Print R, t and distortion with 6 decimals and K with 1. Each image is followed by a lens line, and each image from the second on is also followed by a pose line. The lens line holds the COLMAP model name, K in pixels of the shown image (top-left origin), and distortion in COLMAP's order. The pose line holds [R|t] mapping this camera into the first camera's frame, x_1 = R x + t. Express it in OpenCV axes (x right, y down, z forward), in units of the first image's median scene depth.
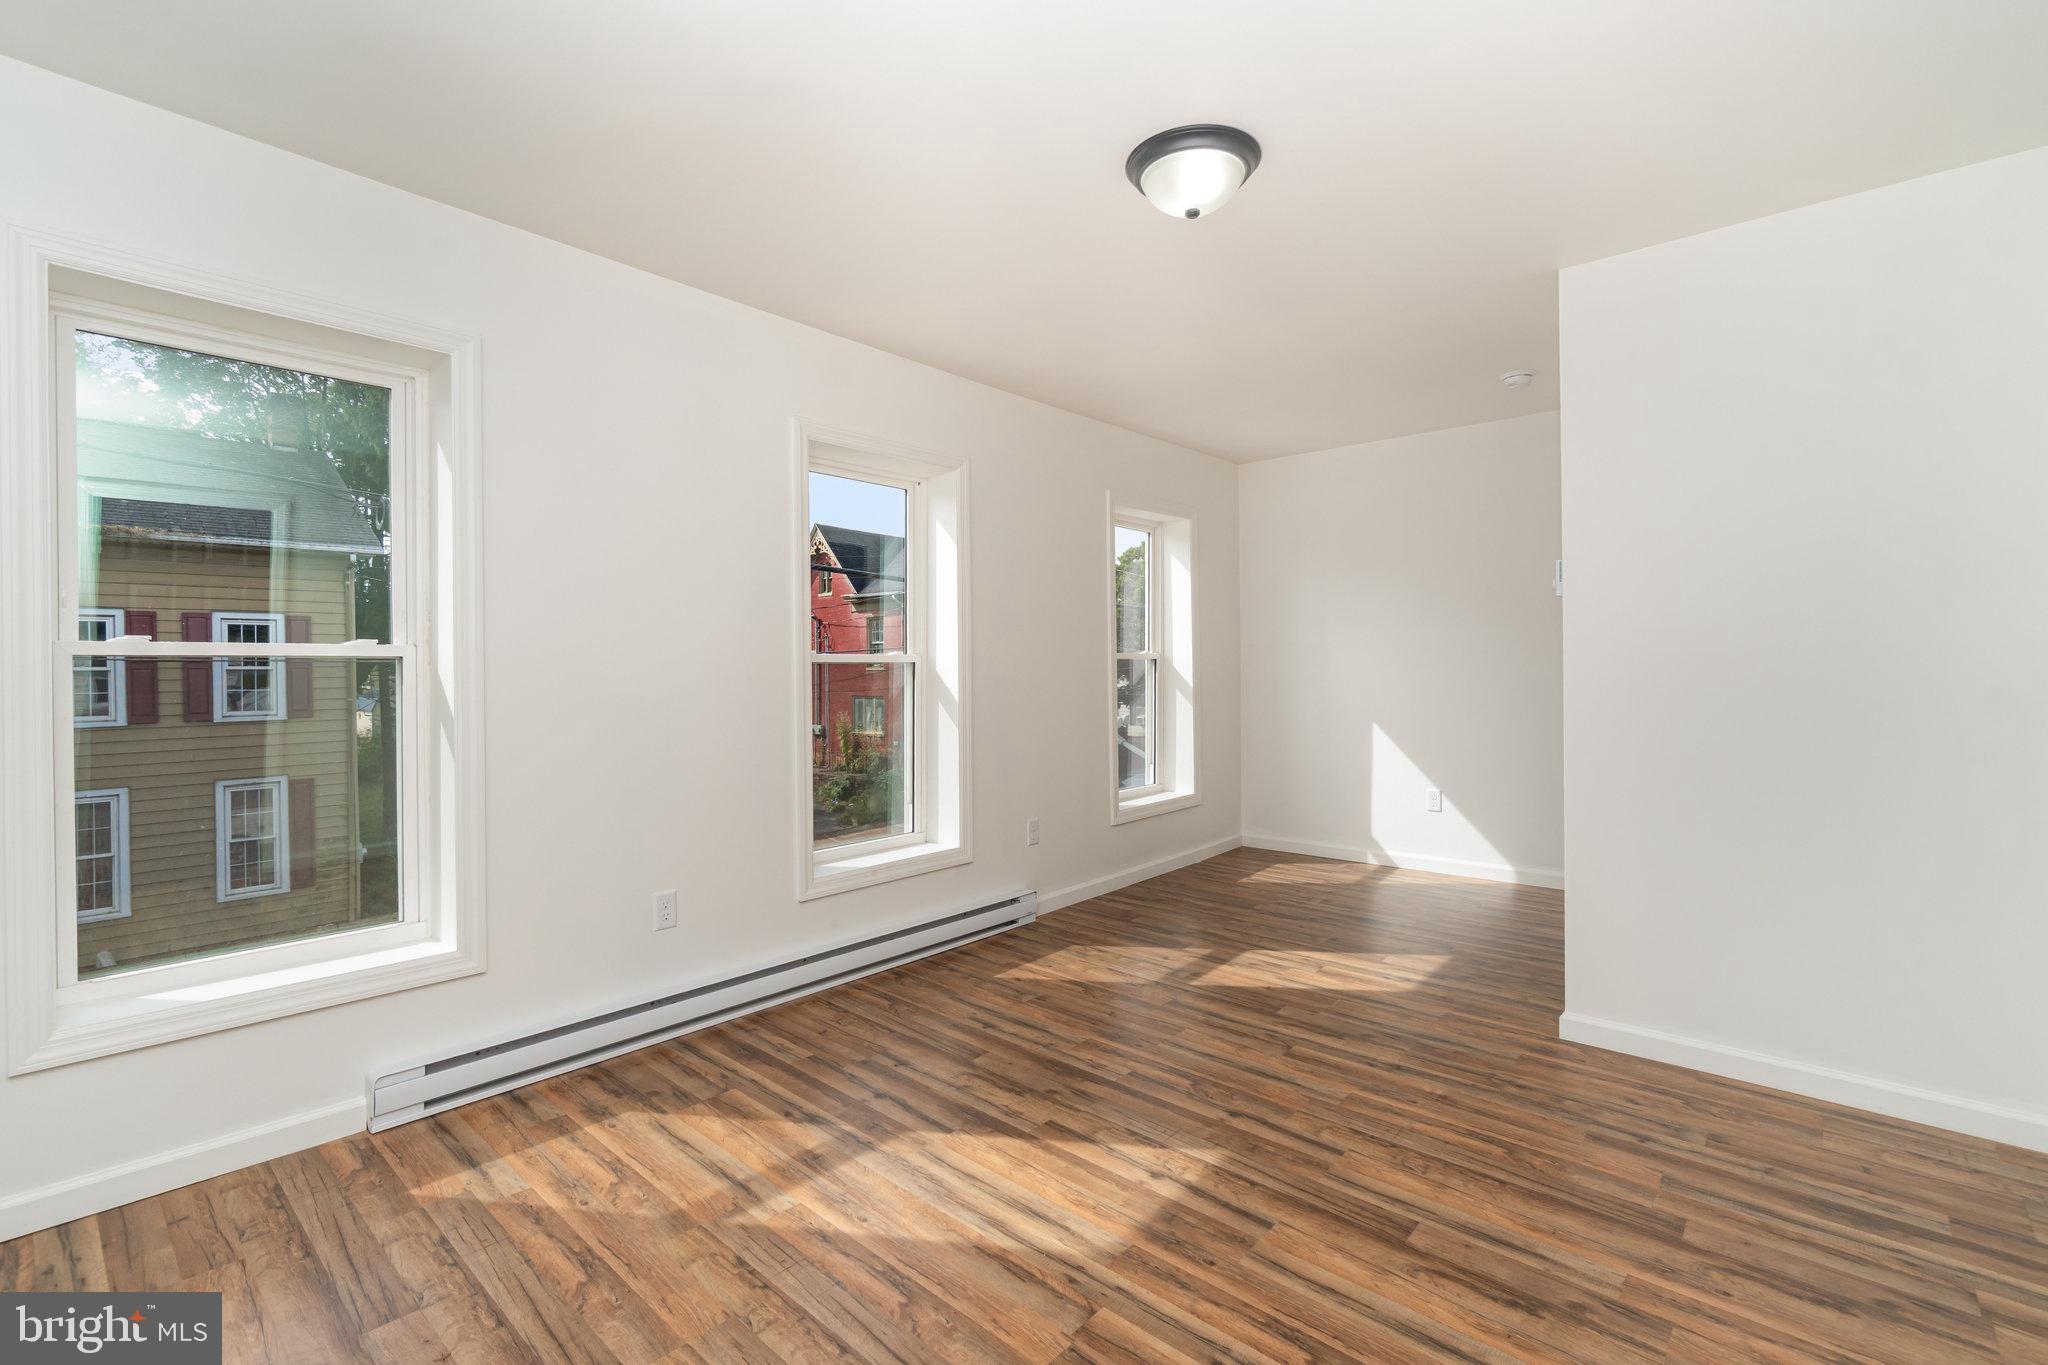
lens RADIAL K [[892.6, 0, 1035.7], [0, 892.6, 677.3], [0, 0, 1]] dist [0.000638, 0.000829]
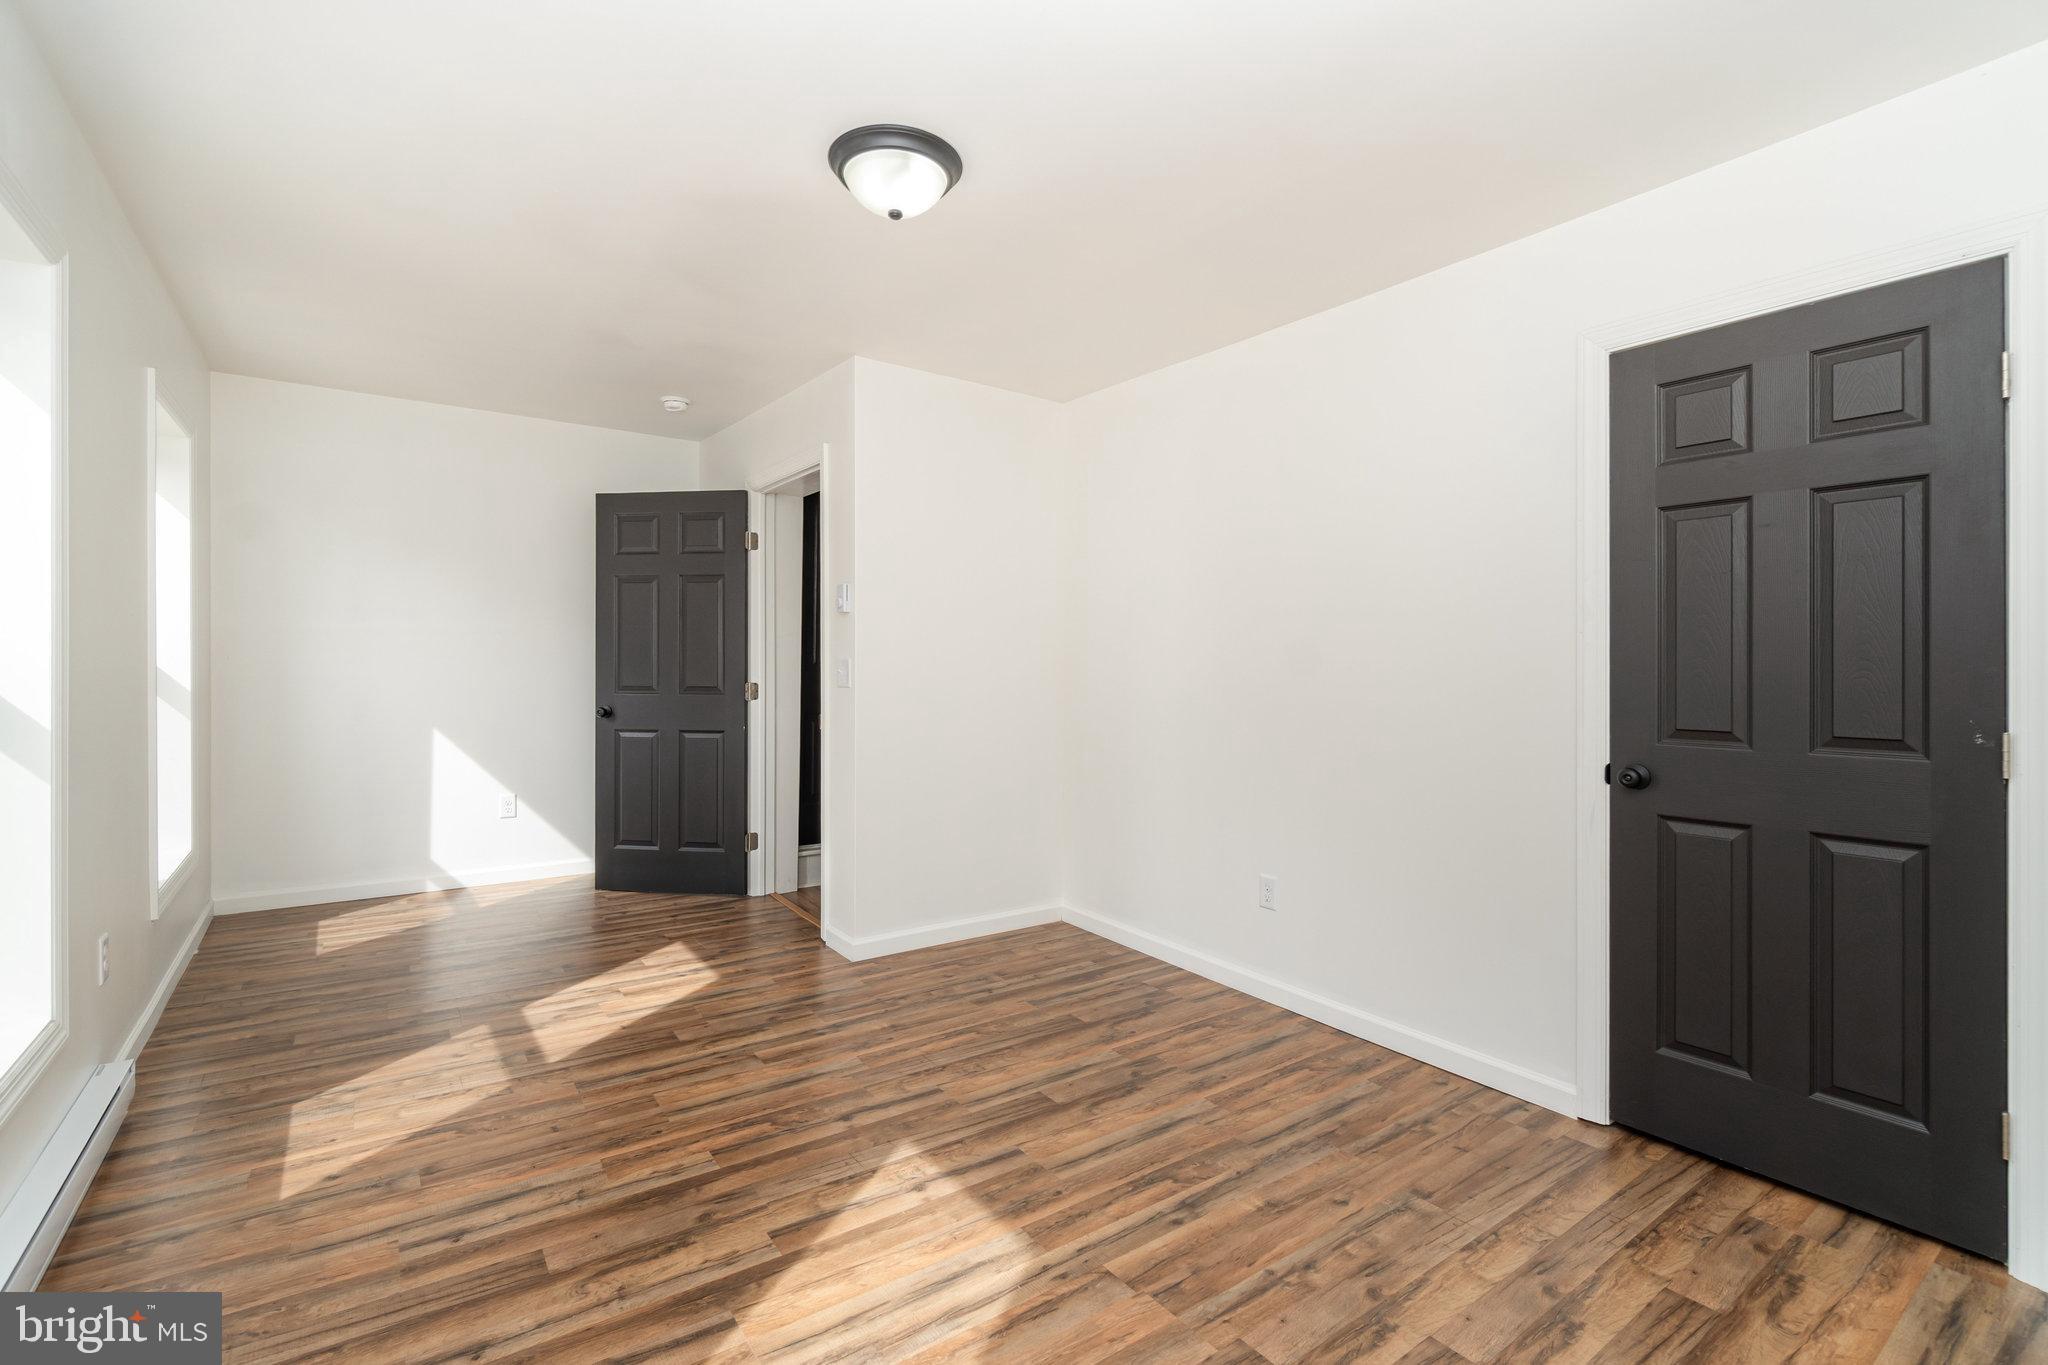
lens RADIAL K [[871.9, 0, 986.8], [0, 871.9, 667.7], [0, 0, 1]] dist [-0.003520, 0.000027]
pose [[0.265397, 0.006094, 0.964120, -0.659673], [-0.001159, 0.999981, -0.006002, -0.007885], [-0.964138, 0.000475, 0.265399, 0.574979]]
